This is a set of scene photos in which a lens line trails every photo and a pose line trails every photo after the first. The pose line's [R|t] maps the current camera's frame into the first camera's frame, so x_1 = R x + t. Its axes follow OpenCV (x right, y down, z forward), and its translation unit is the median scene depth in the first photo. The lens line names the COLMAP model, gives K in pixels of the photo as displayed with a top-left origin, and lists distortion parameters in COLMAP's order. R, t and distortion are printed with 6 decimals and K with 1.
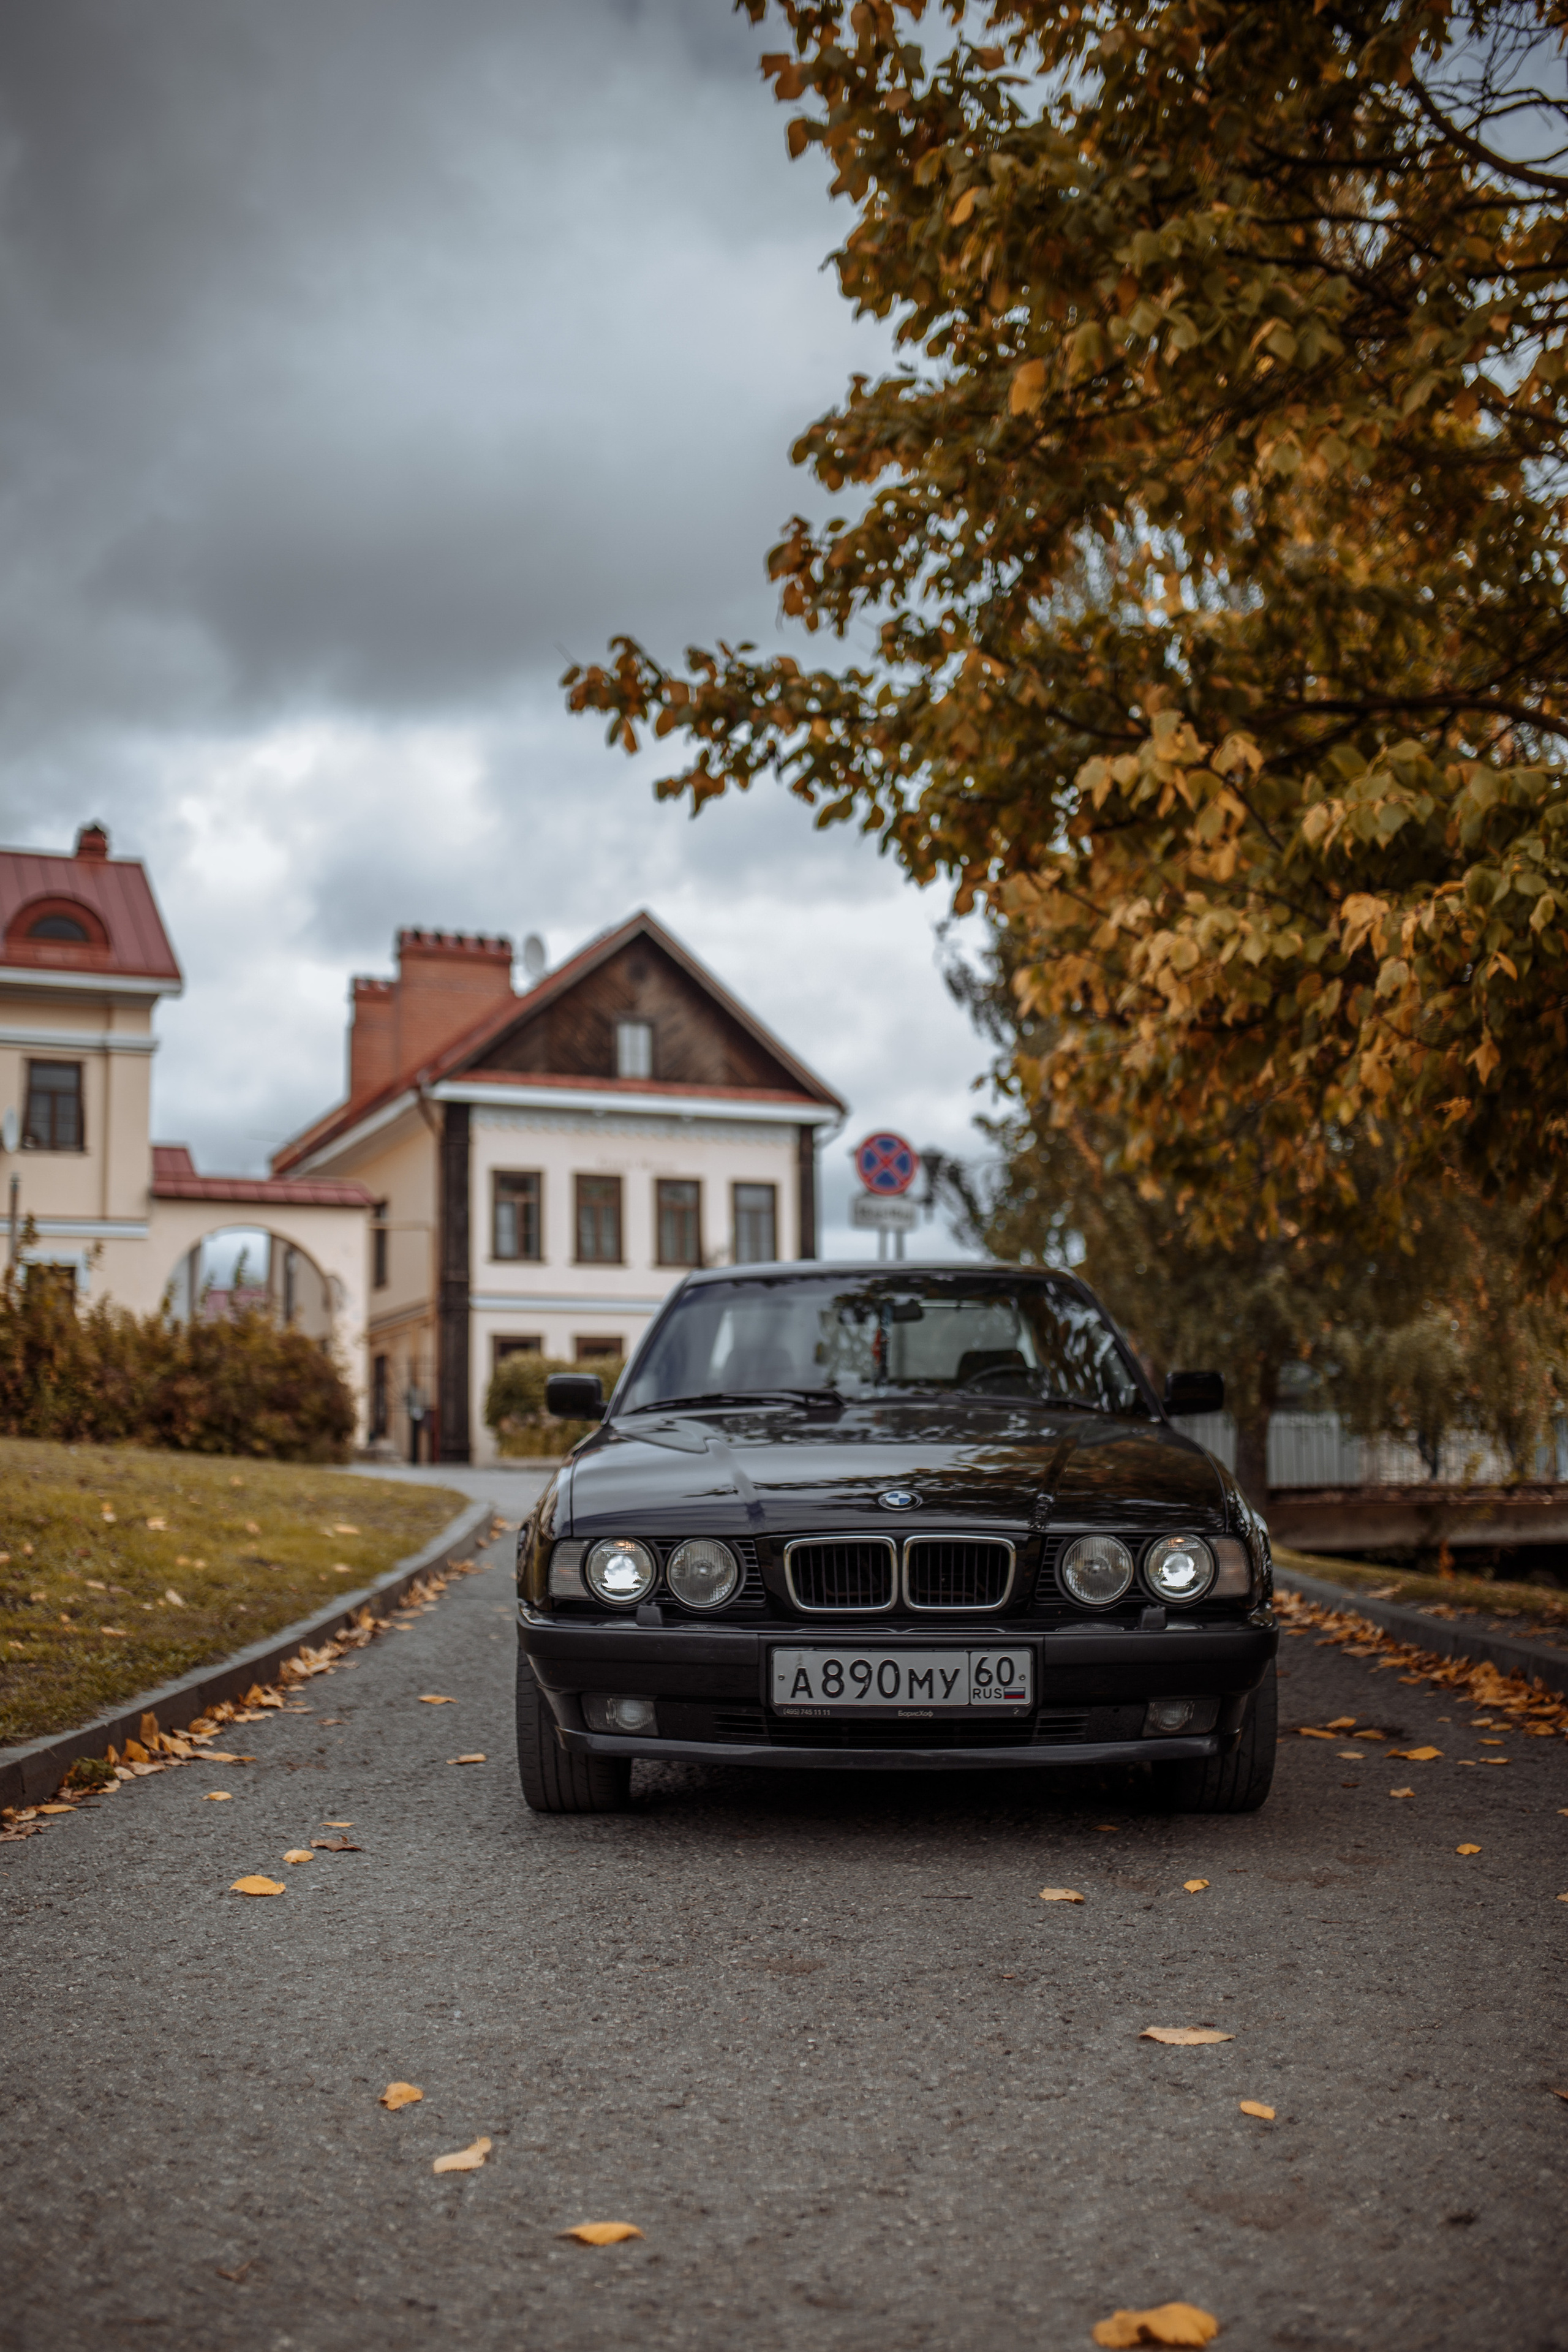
lens RADIAL K [[2238.7, 0, 784.0], [0, 2238.7, 1176.0], [0, 0, 1]] dist [-0.065857, 0.107168]
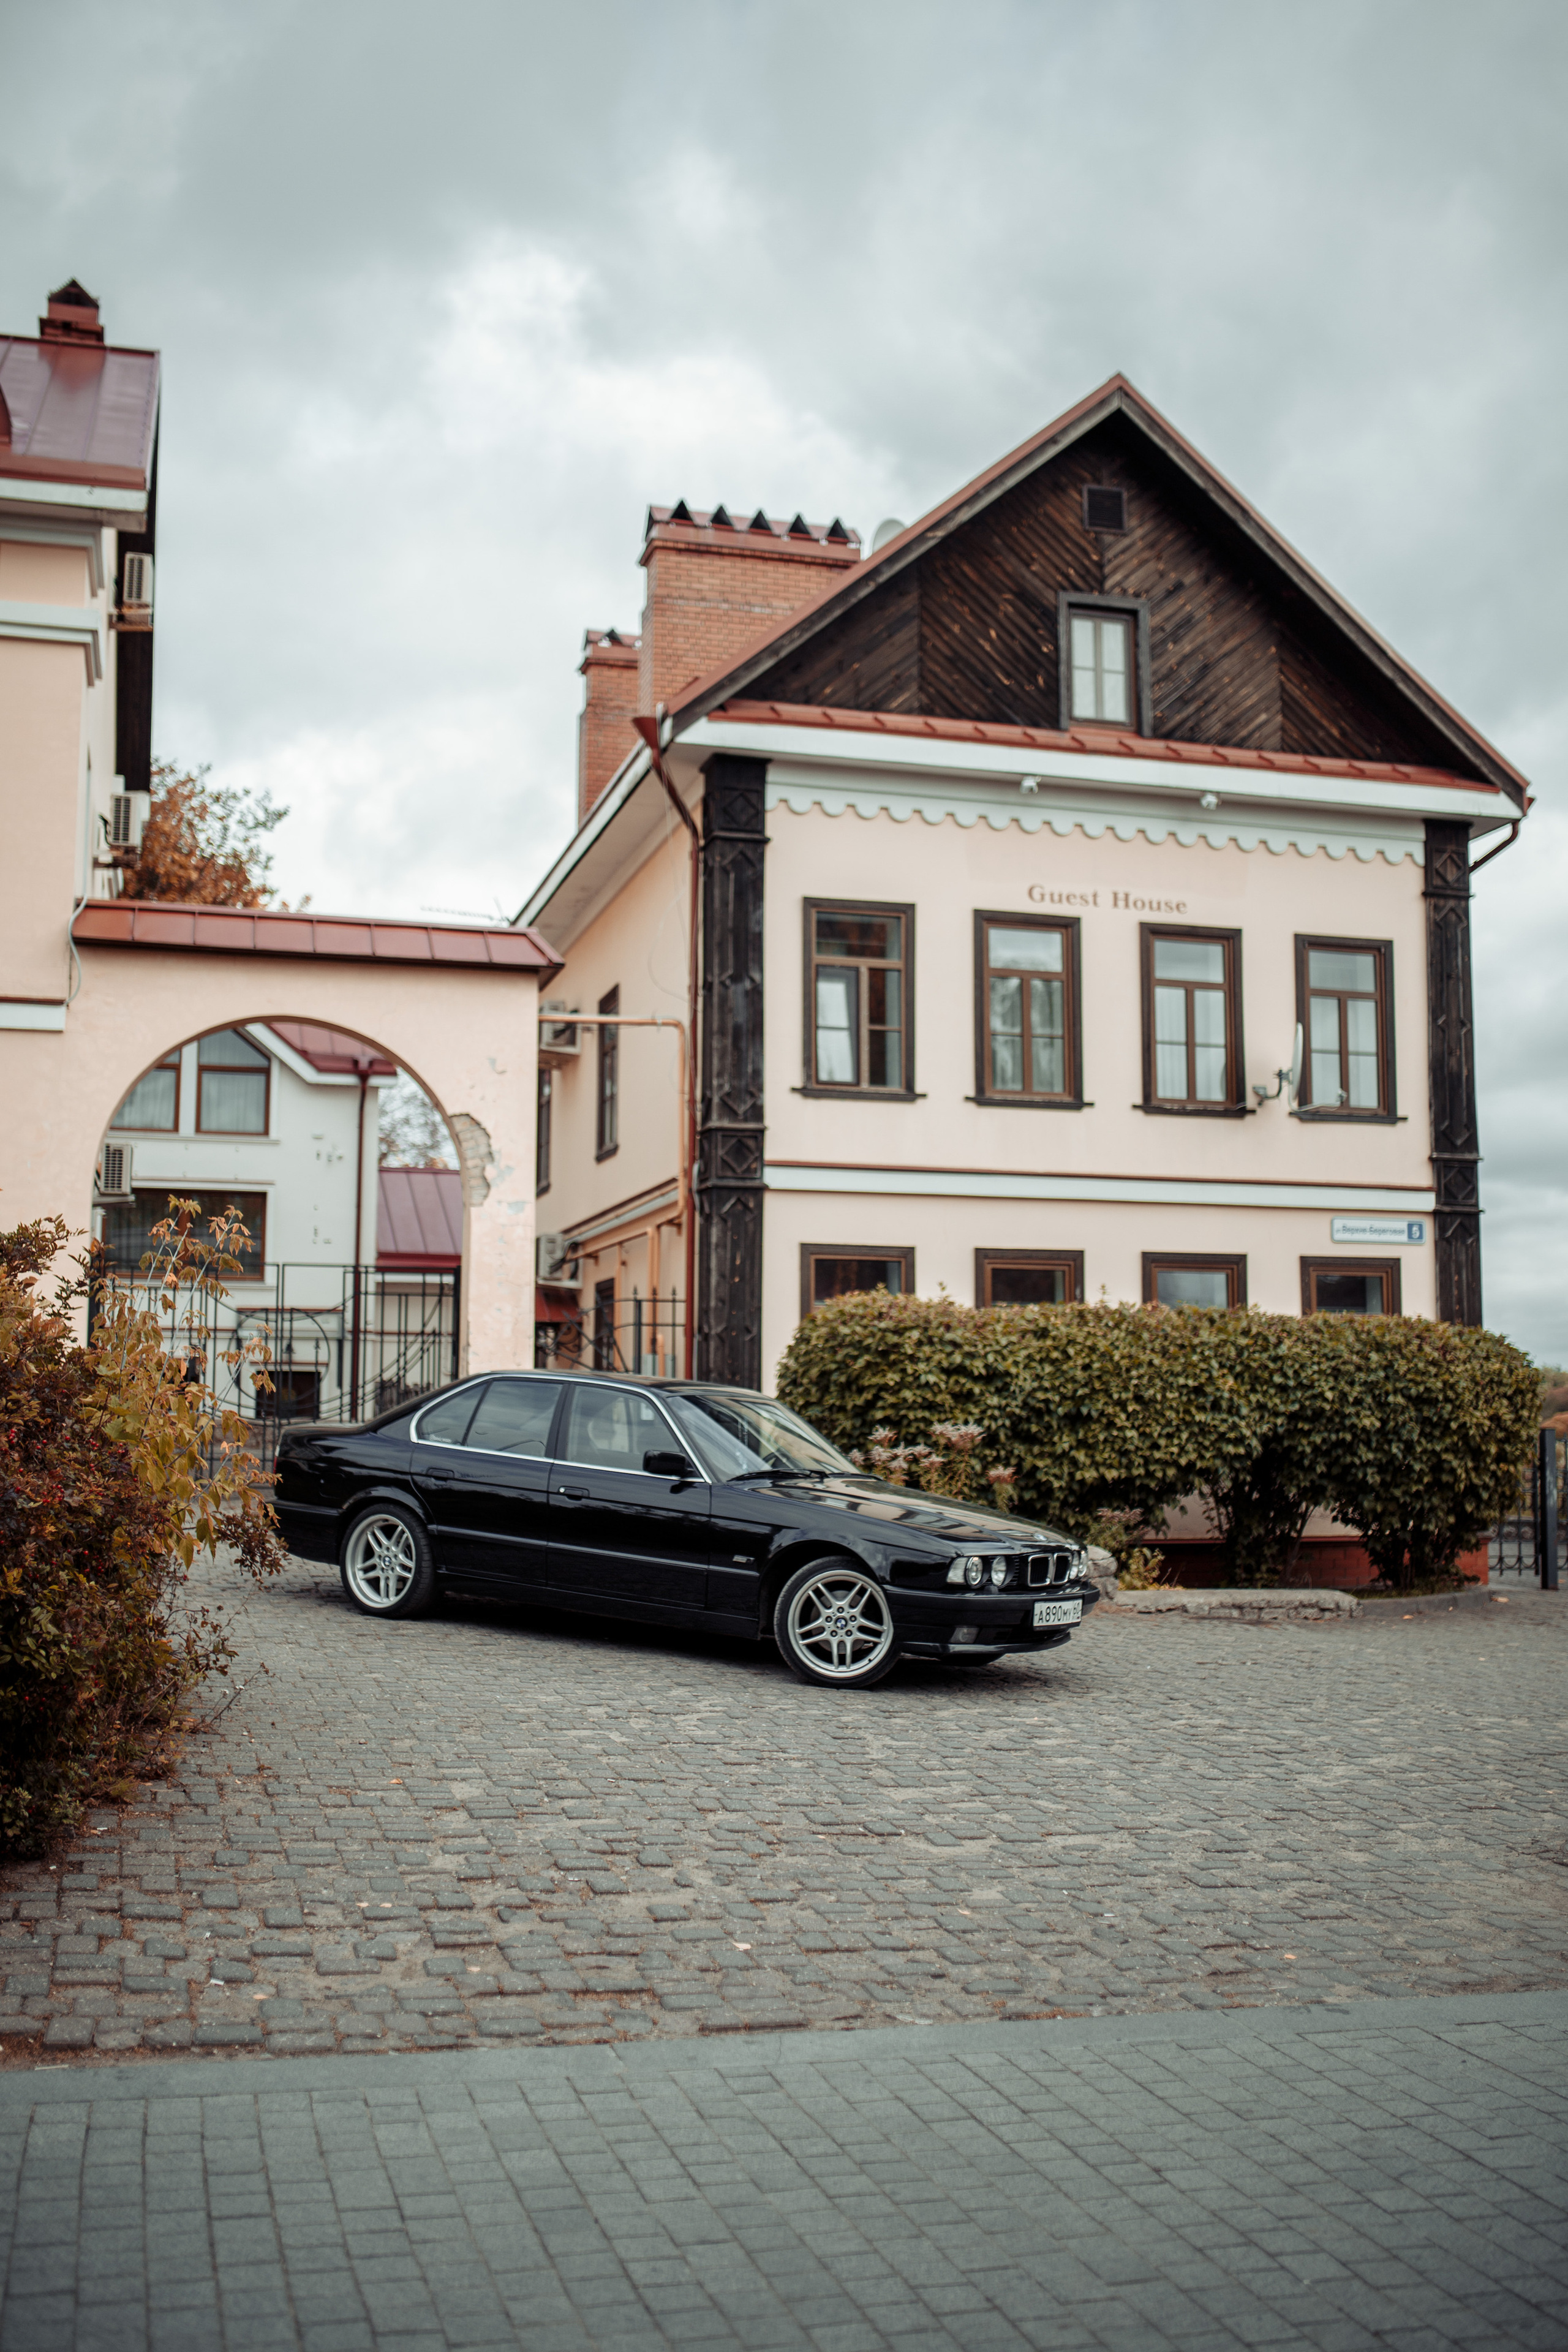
lens RADIAL K [[2238.7, 0, 784.0], [0, 2238.7, 1176.0], [0, 0, 1]] dist [-0.065857, 0.107168]
pose [[0.987050, 0.008132, -0.160205, -0.062812], [-0.000877, 0.998973, 0.045307, 0.036584], [0.160409, -0.044580, 0.986043, 0.567676]]
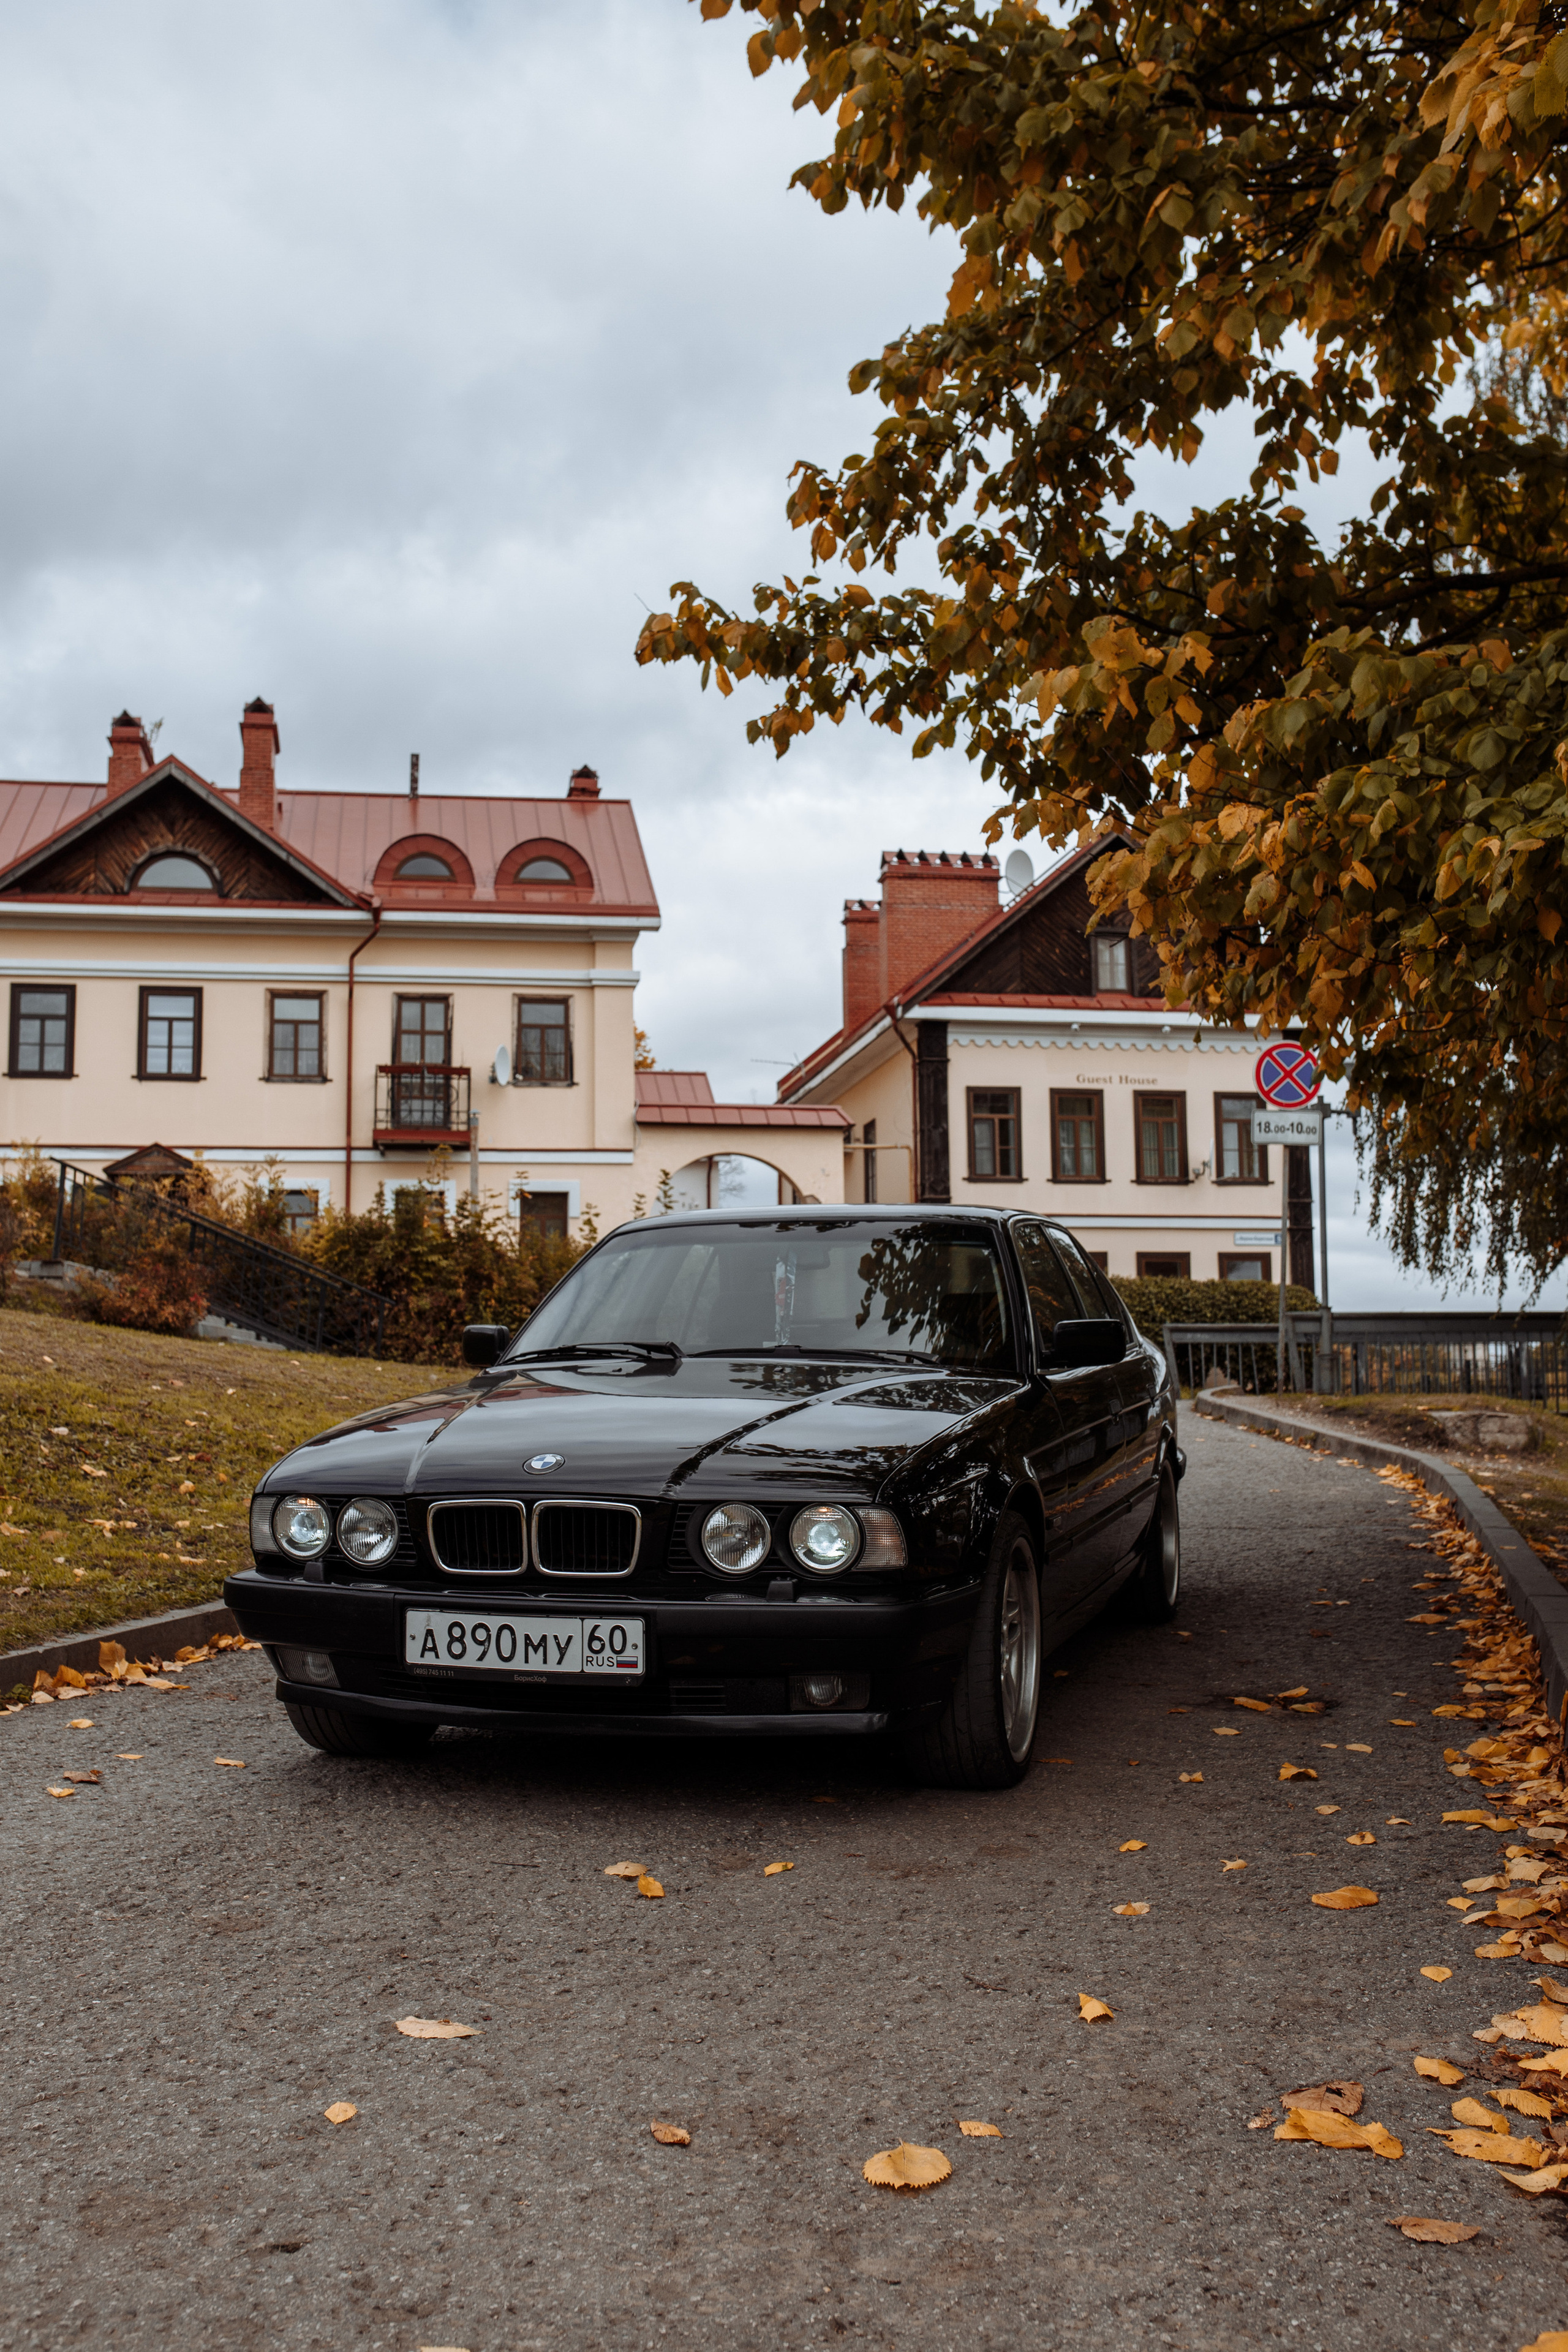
lens RADIAL K [[2247.4, 0, 794.1], [0, 2247.4, 1107.2], [0, 0, 1]] dist [-0.058241, 0.015176]
pose [[0.967560, -0.026049, -0.251294, 0.050606], [0.028139, 0.999593, 0.004726, -0.001898], [0.251068, -0.011644, 0.967899, 0.007361]]
